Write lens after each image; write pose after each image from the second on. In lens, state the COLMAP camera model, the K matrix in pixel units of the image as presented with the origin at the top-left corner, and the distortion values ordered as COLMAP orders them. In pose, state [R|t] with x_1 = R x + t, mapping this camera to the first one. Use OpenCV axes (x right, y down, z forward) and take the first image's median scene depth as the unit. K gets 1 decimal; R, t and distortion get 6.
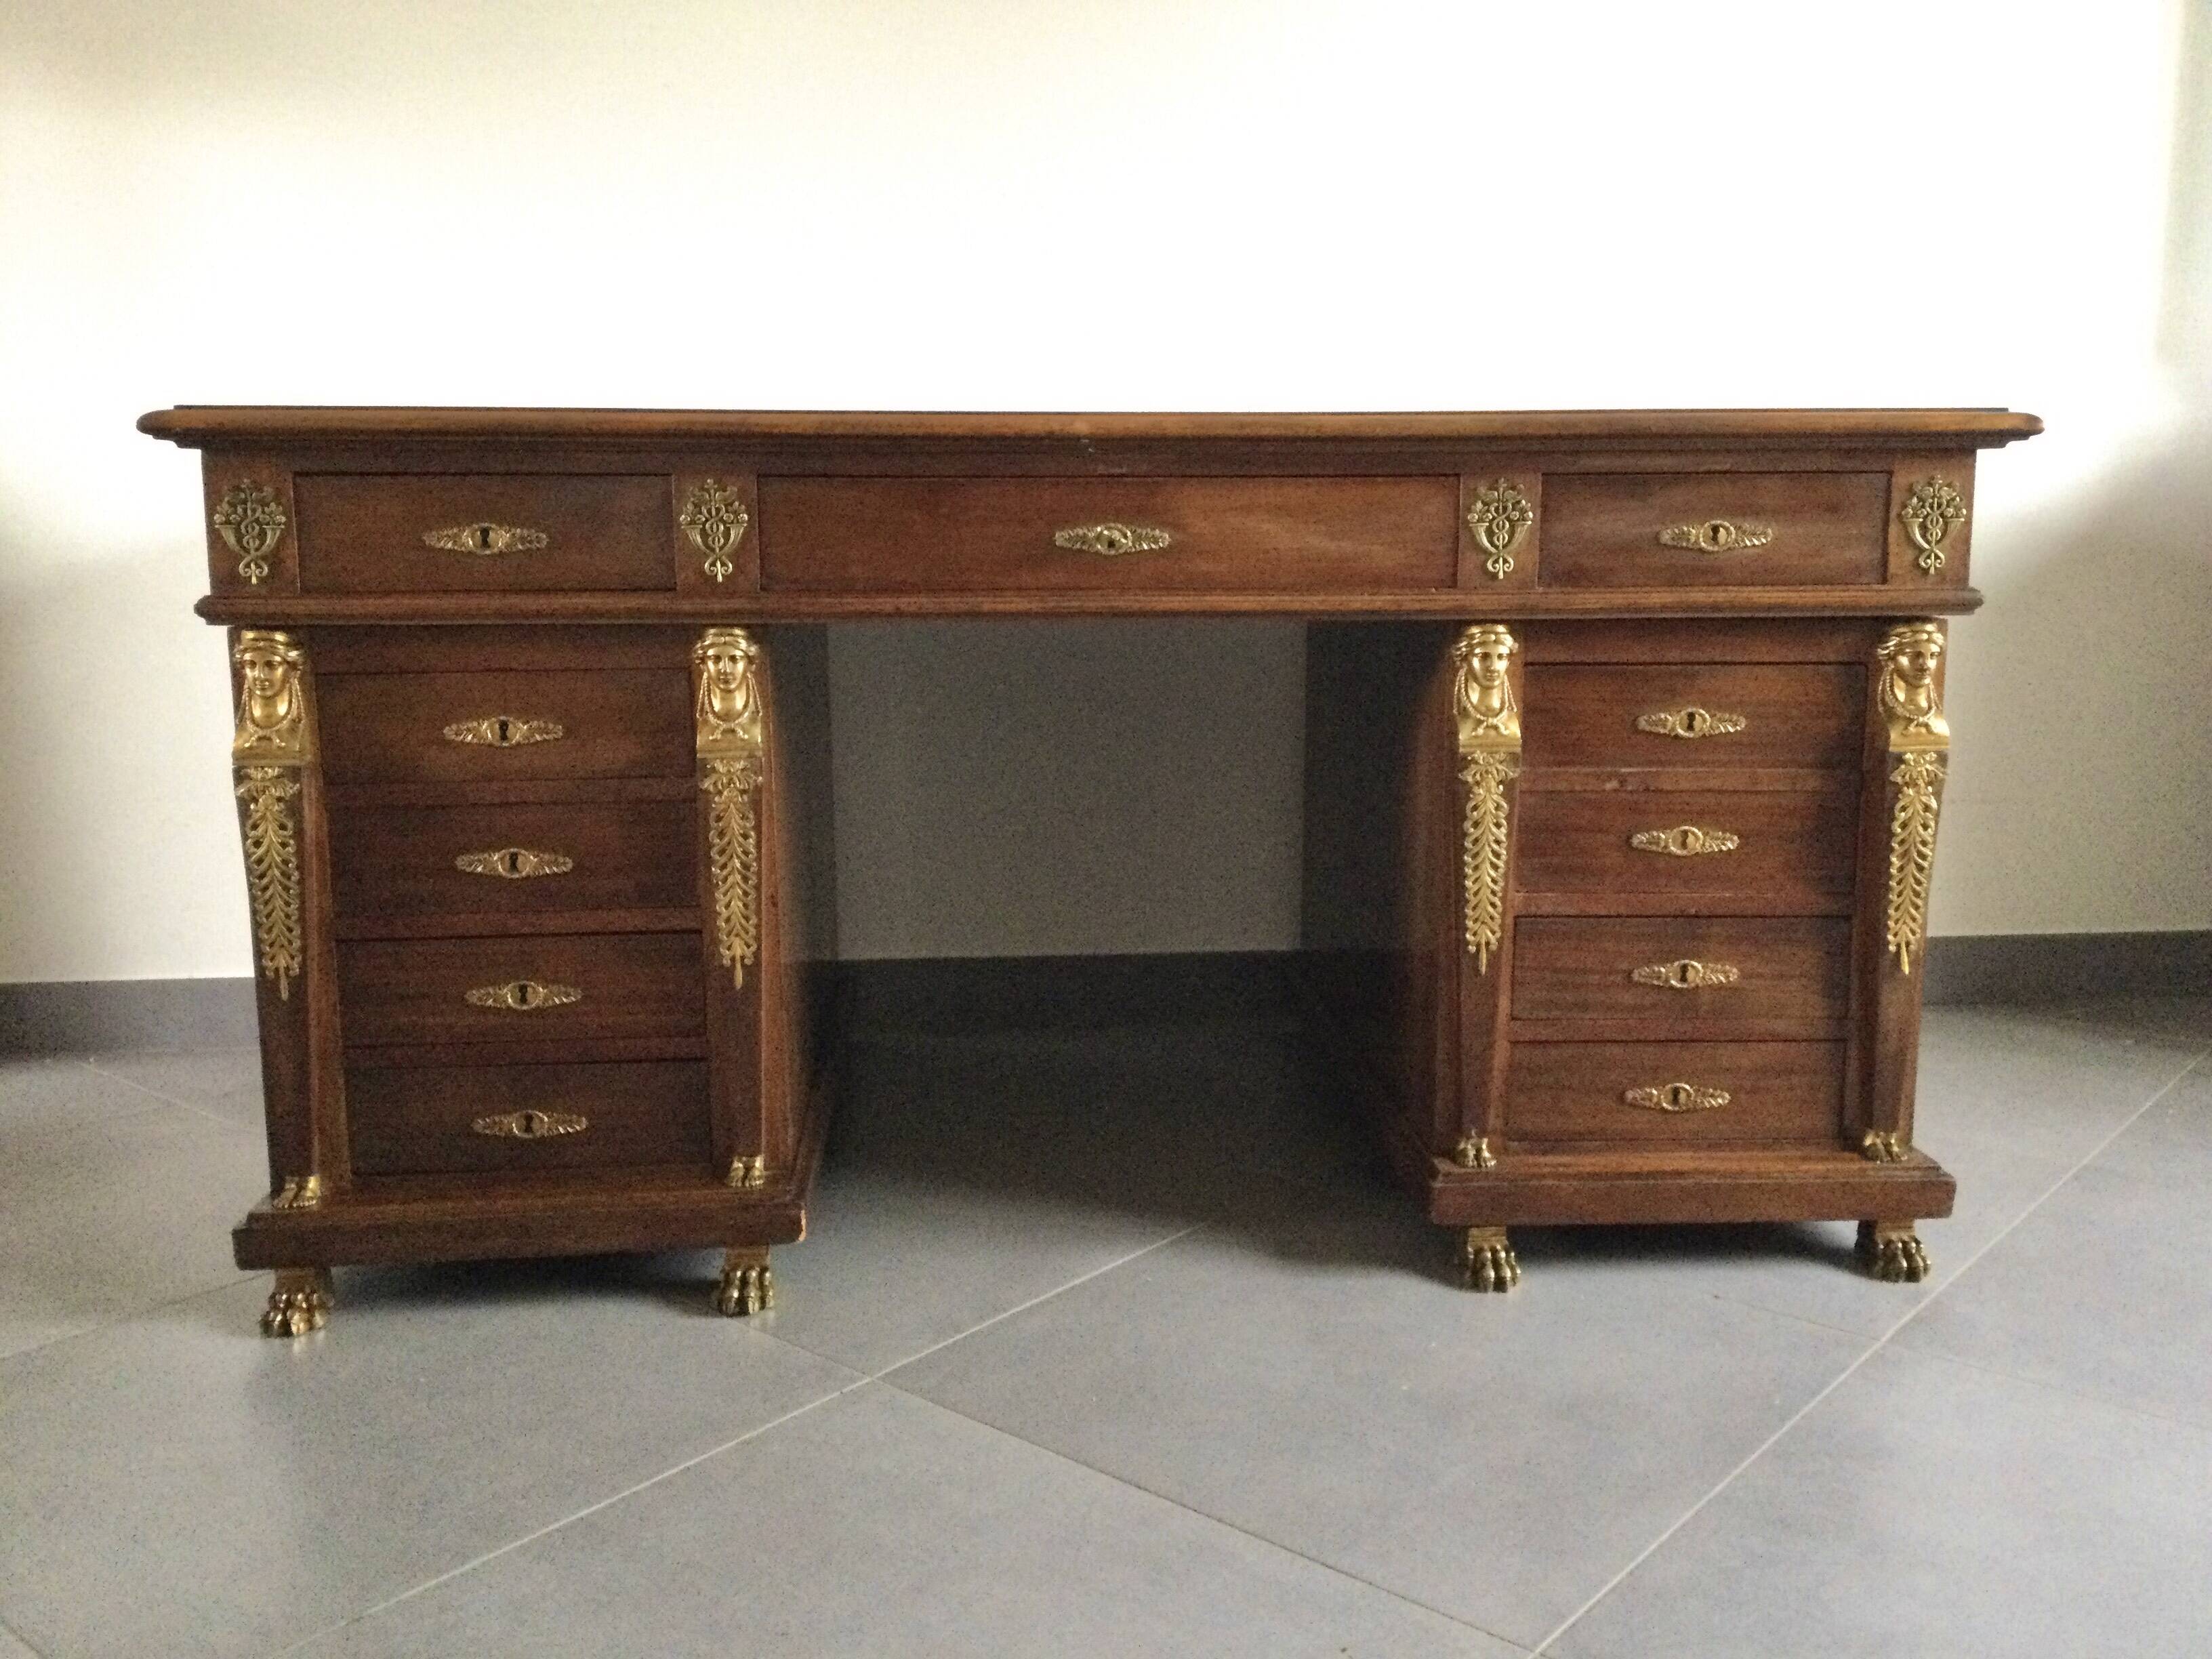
lens RADIAL K [[1981.0, 0, 1097.5], [0, 1981.0, 820.8], [0, 0, 1]] dist [0.108681, -0.193673]
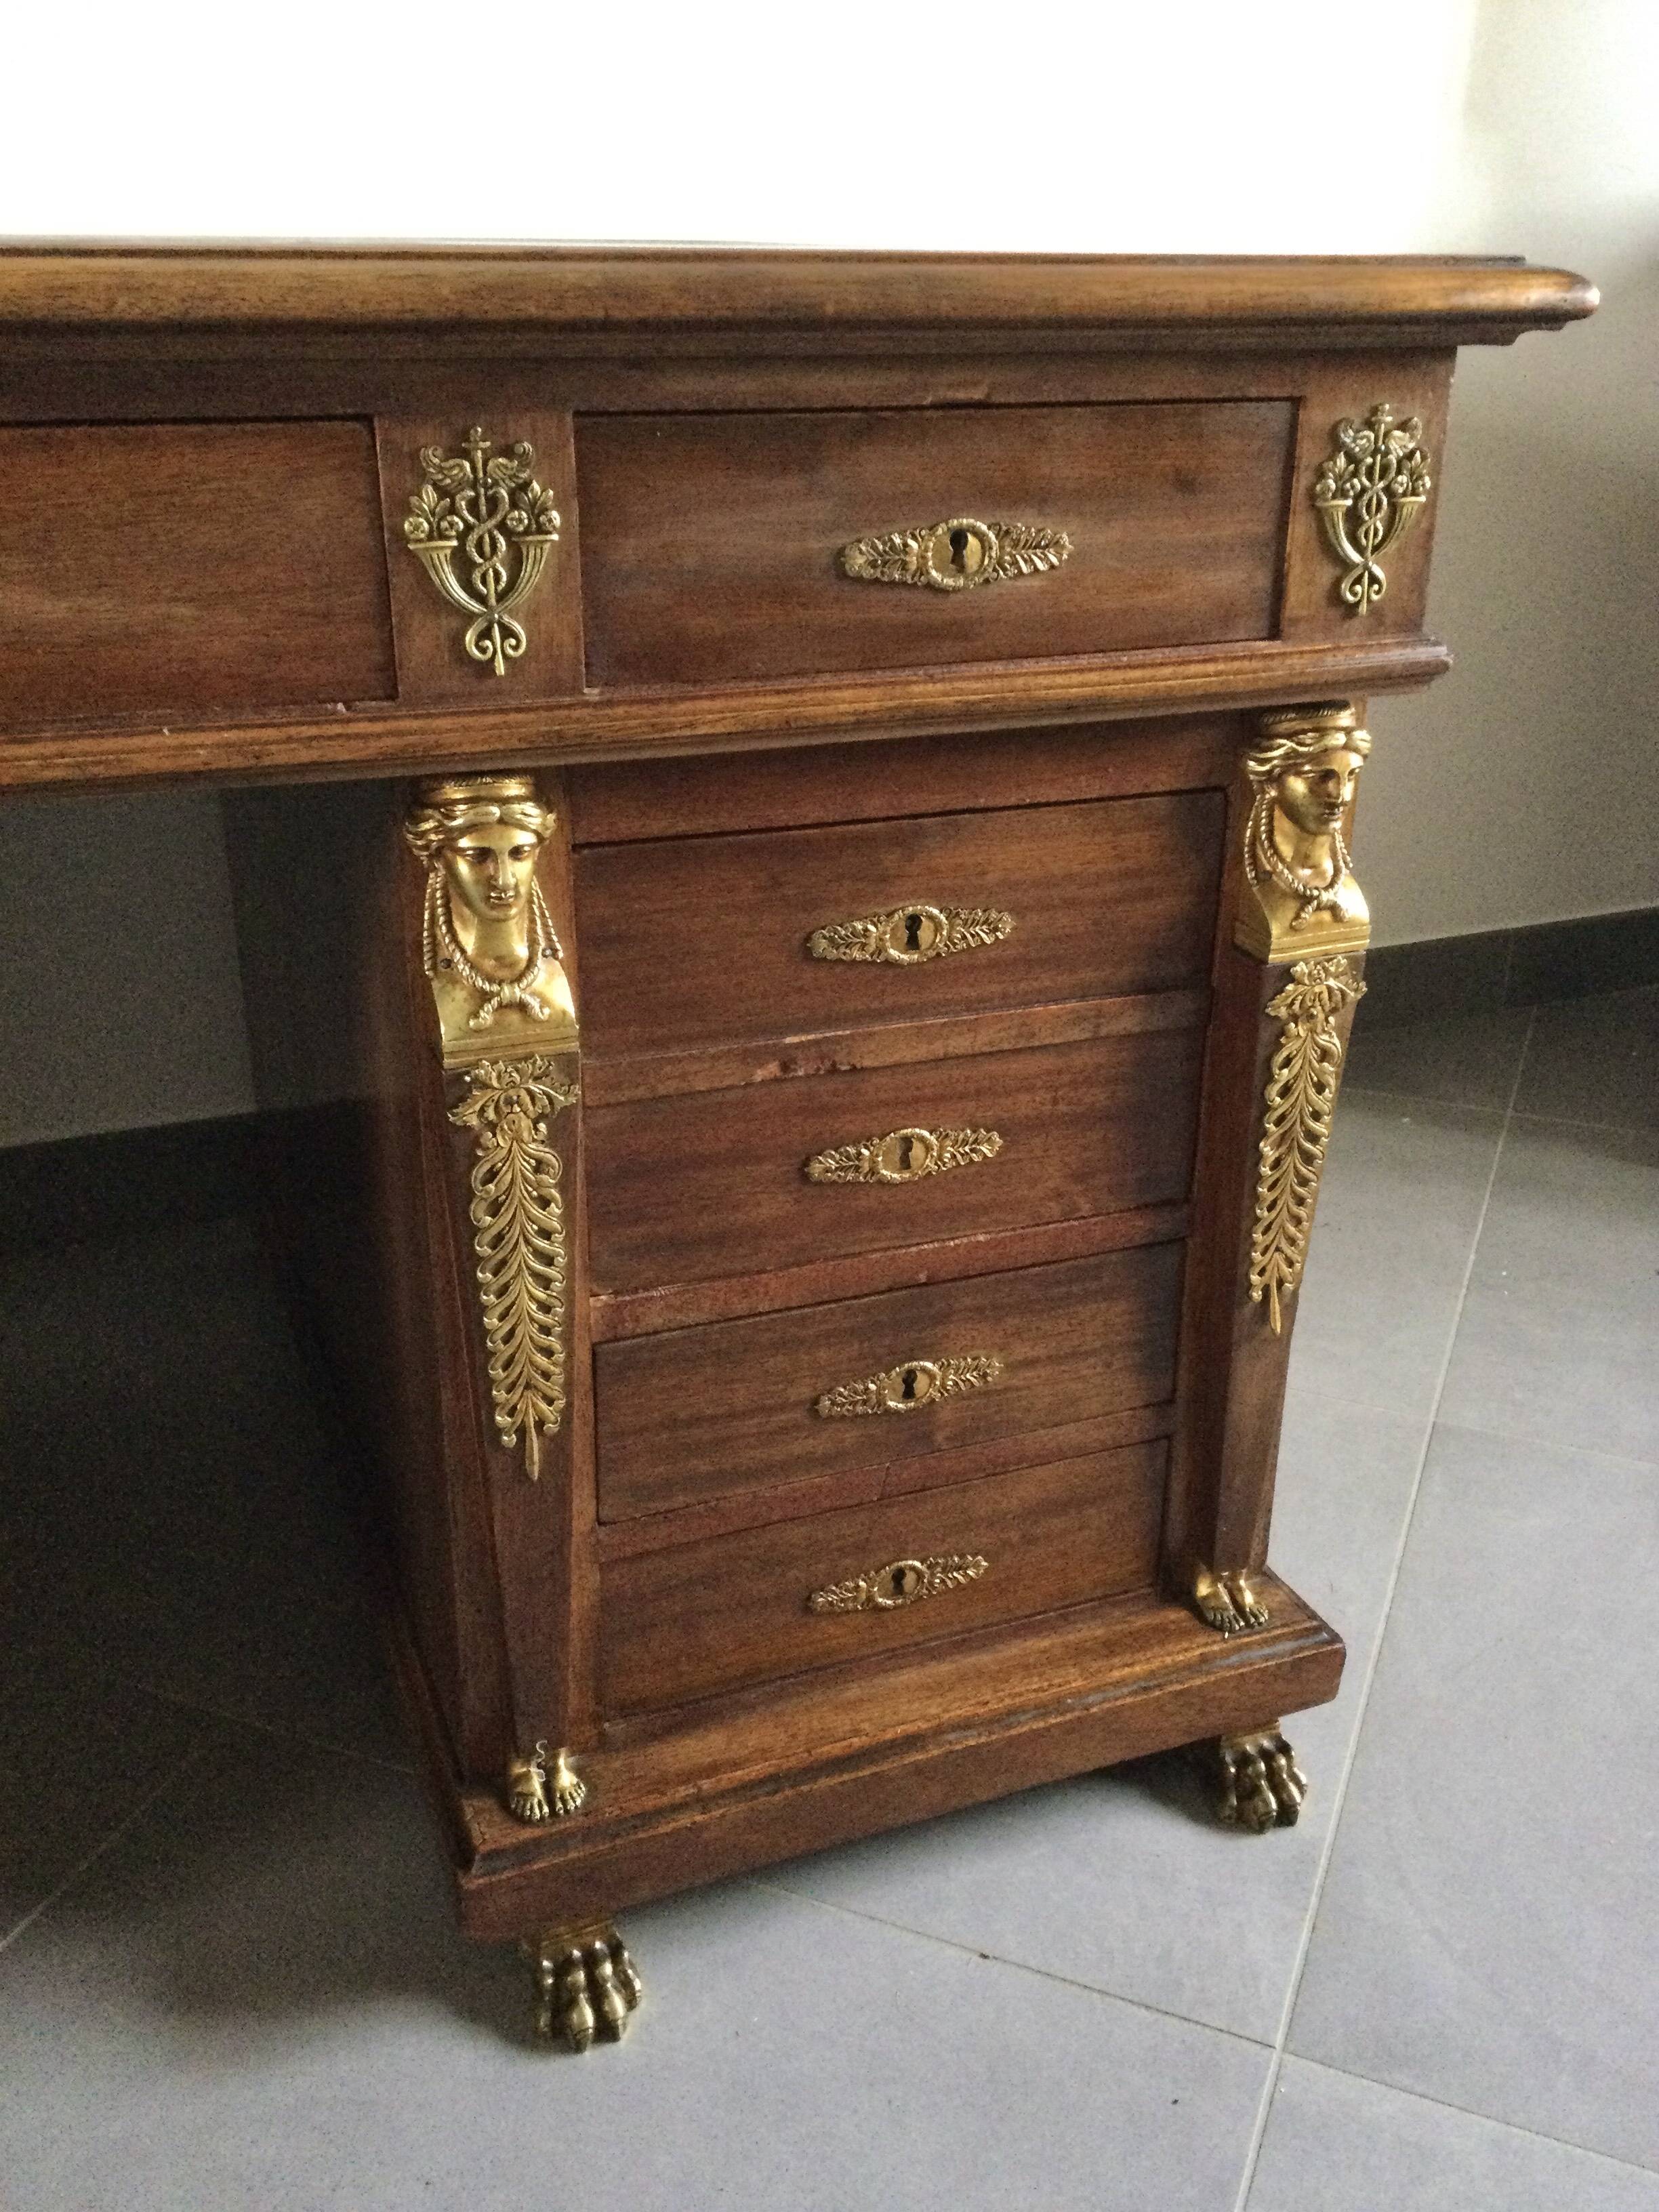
lens RADIAL K [[1981.0, 0, 836.5], [0, 1981.0, 1104.3], [0, 0, 1]] dist [0.108681, -0.193673]
pose [[0.949414, -0.111176, 0.293689, 0.131471], [0.038817, 0.969609, 0.241561, -0.128331], [-0.311620, -0.217941, 0.924876, 0.547019]]
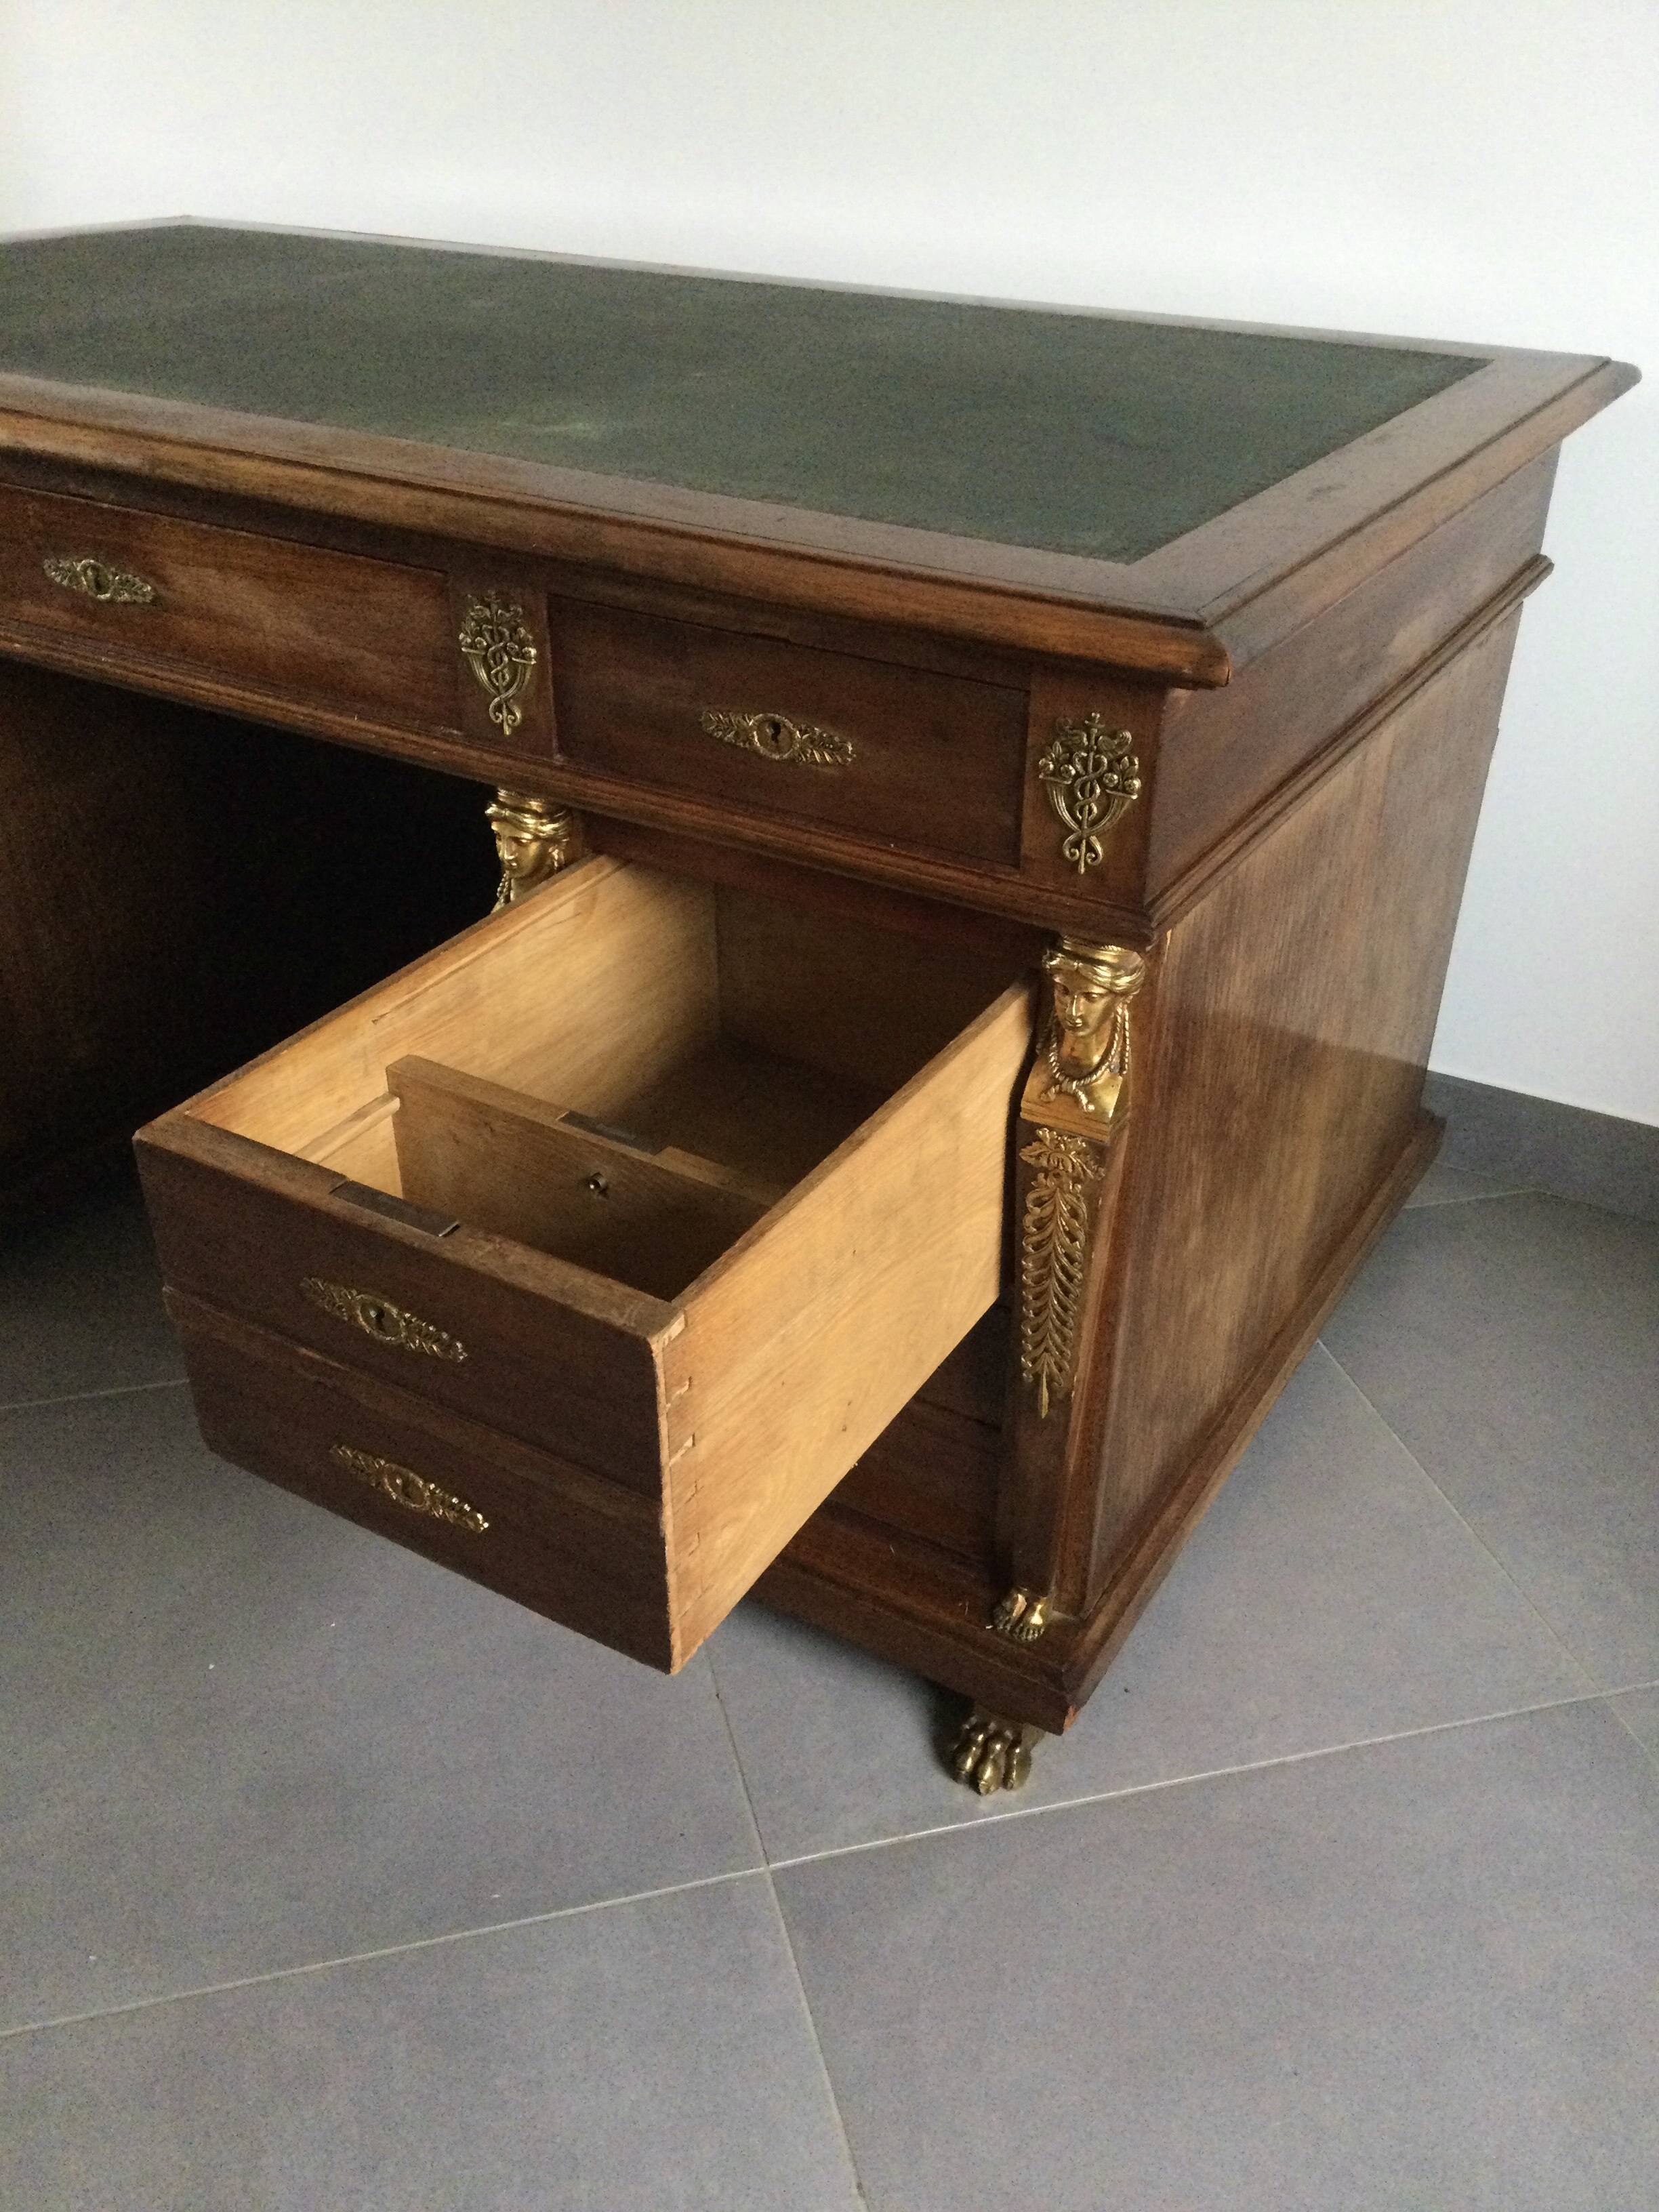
lens RADIAL K [[1981.0, 0, 844.7], [0, 1981.0, 1100.2], [0, 0, 1]] dist [0.108681, -0.193673]
pose [[0.826693, 0.297906, -0.477316, 0.647233], [-0.116635, 0.920638, 0.372589, -0.267392], [0.550432, -0.252345, 0.795831, 0.469547]]
